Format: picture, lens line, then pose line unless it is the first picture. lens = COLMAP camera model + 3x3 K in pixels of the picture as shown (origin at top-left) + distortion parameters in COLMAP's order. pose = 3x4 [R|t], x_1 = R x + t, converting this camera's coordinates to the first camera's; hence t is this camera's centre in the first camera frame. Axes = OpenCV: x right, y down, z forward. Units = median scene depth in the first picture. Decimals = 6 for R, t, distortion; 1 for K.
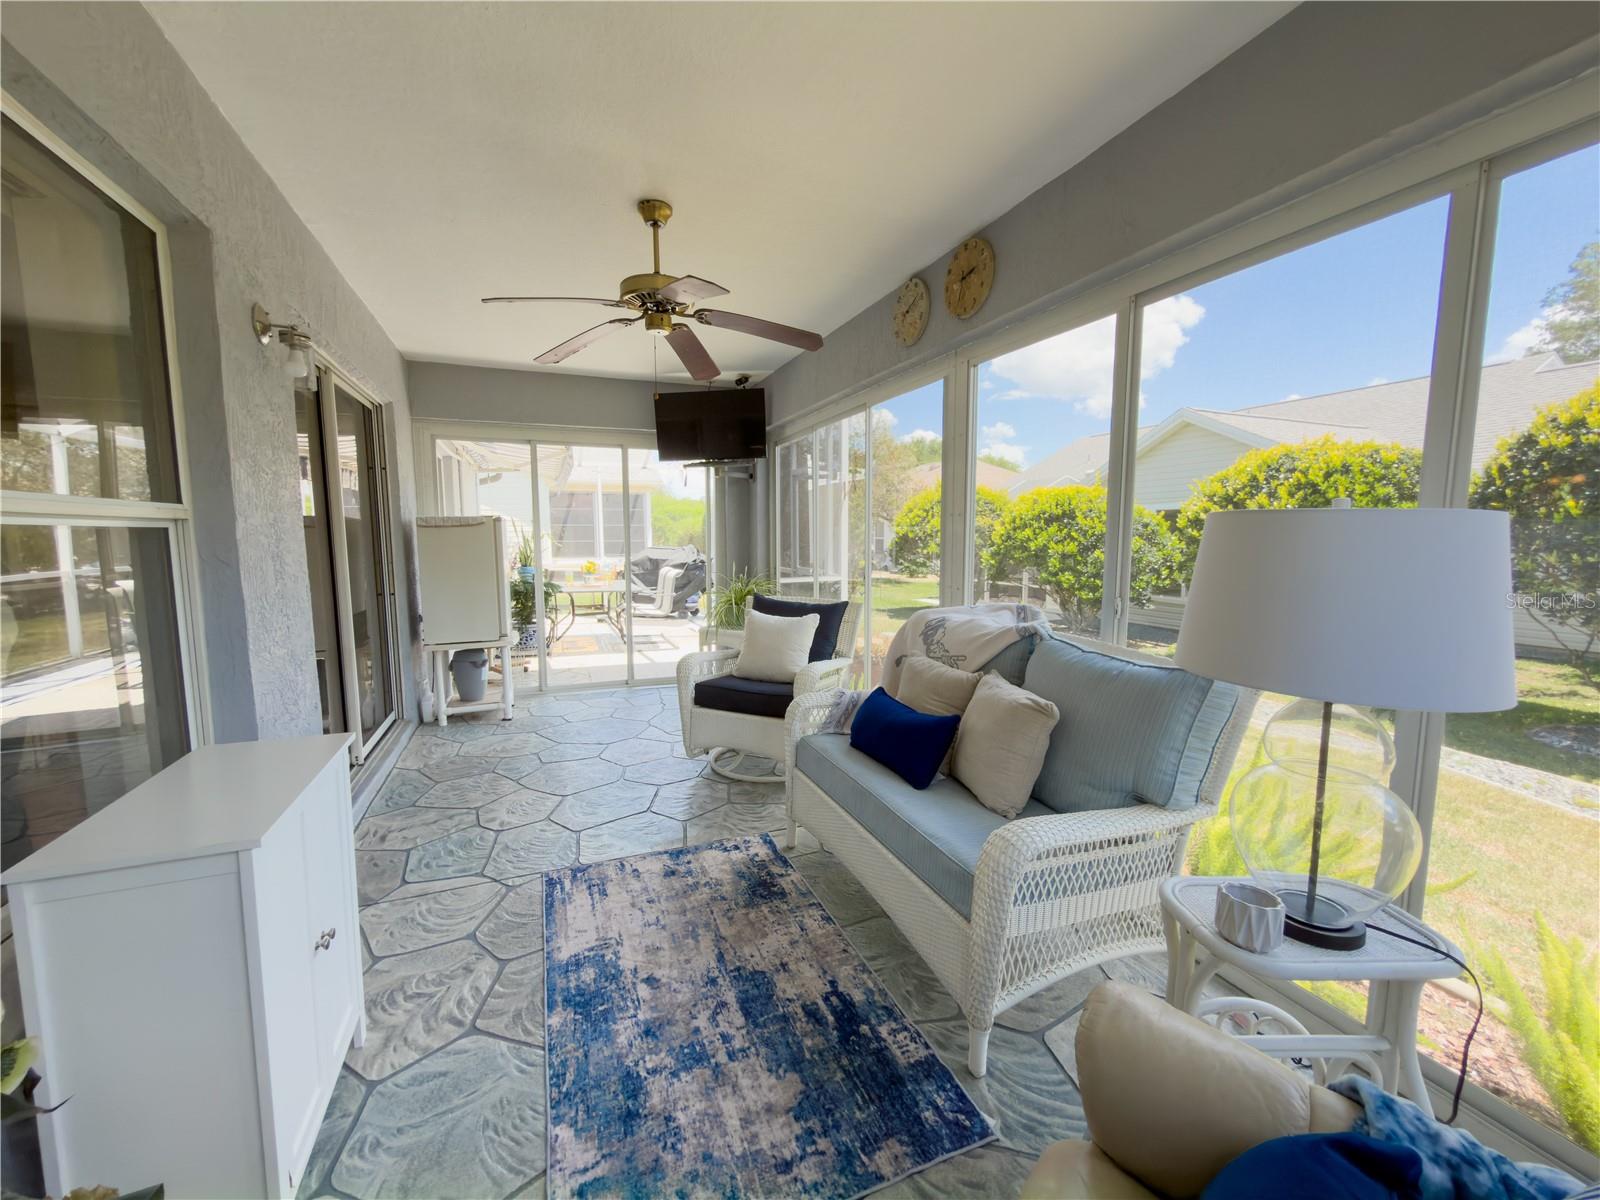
lens RADIAL K [[635.6, 0, 805.9], [0, 635.6, 601.0], [0, 0, 1]] dist [0.001339, -0.000023]
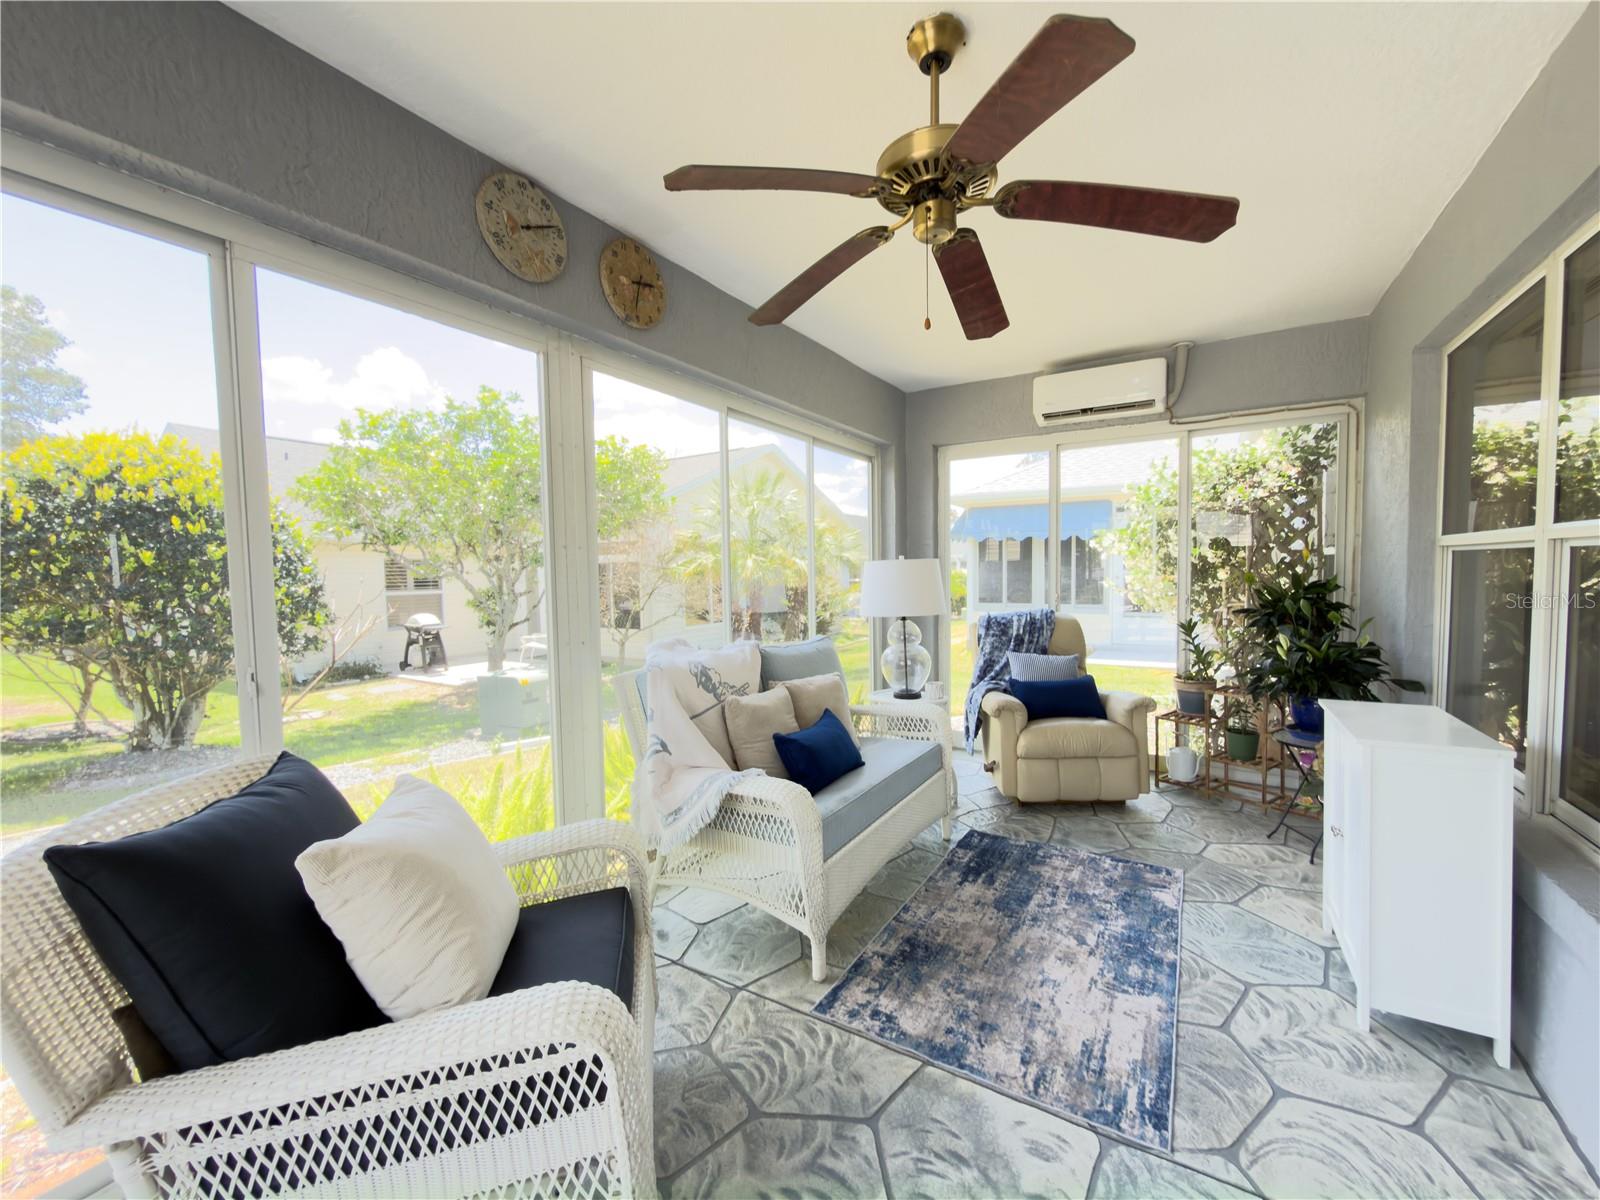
lens RADIAL K [[635.6, 0, 805.9], [0, 635.6, 601.0], [0, 0, 1]] dist [0.001339, -0.000023]
pose [[-0.583109, -0.023819, 0.812044, -0.830921], [0.108042, 0.988417, 0.106575, -0.187370], [-0.805177, 0.149880, -0.573782, 1.869832]]
